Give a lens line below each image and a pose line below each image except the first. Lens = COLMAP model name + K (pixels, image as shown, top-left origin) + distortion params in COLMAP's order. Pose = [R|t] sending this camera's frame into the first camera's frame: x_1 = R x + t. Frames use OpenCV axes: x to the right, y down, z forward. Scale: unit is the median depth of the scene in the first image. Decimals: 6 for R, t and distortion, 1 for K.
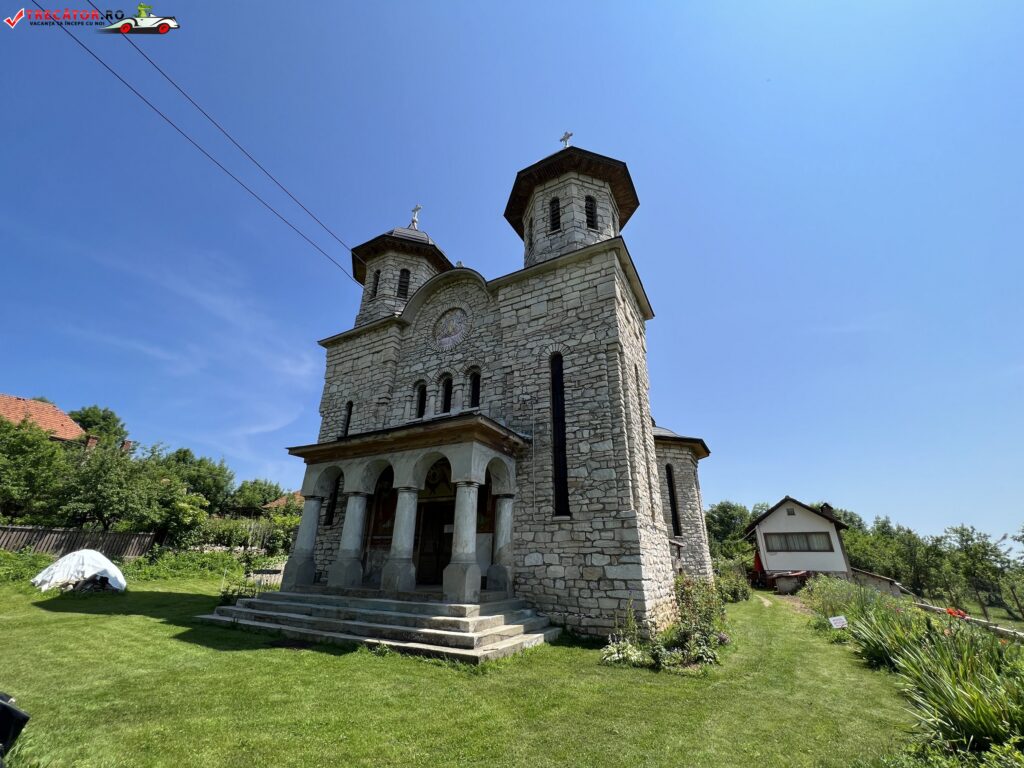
lens RADIAL K [[414.2, 0, 512.0], [0, 414.2, 384.0], [0, 0, 1]] dist [0.000038, -0.000008]
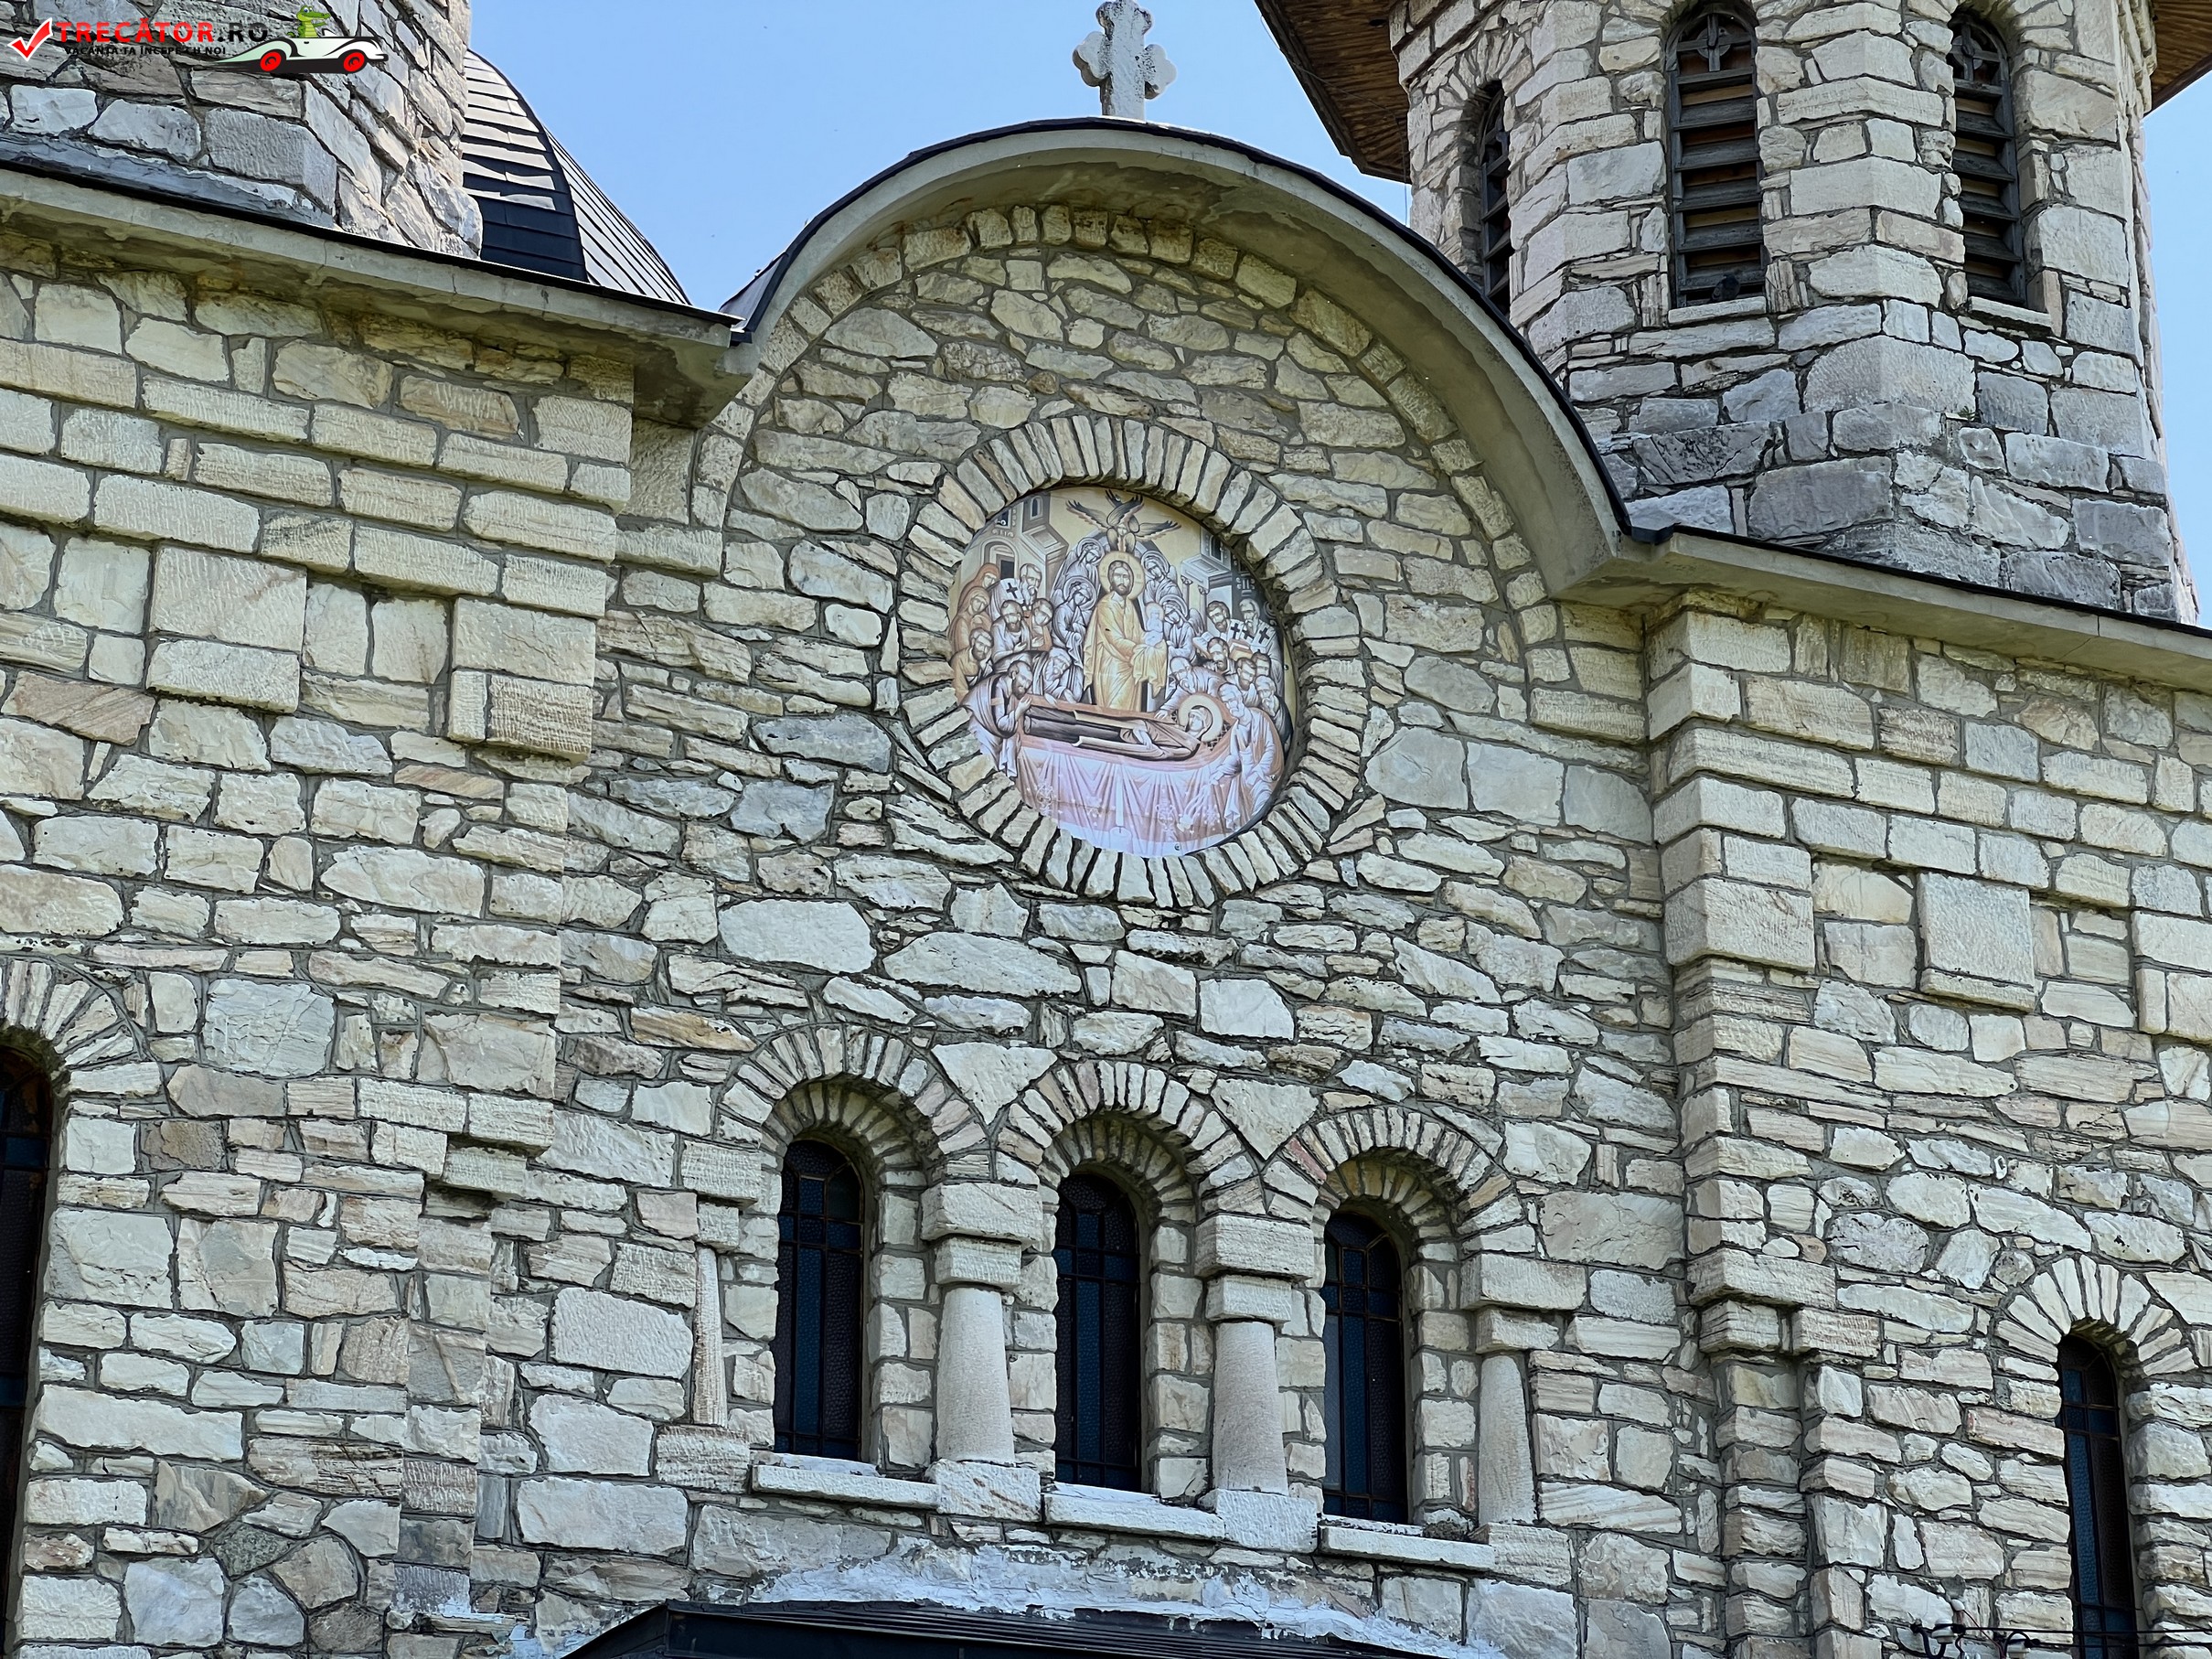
lens RADIAL K [[4968.1, 0, 1106.0], [0, 4968.1, 829.5], [0, 0, 1]] dist [-0.069742, 4.368601]
pose [[0.561286, 0.274192, 0.780882, -1.320732], [-0.324370, 0.940920, -0.097234, 0.035109], [-0.761408, -0.198718, 0.617065, 0.220752]]
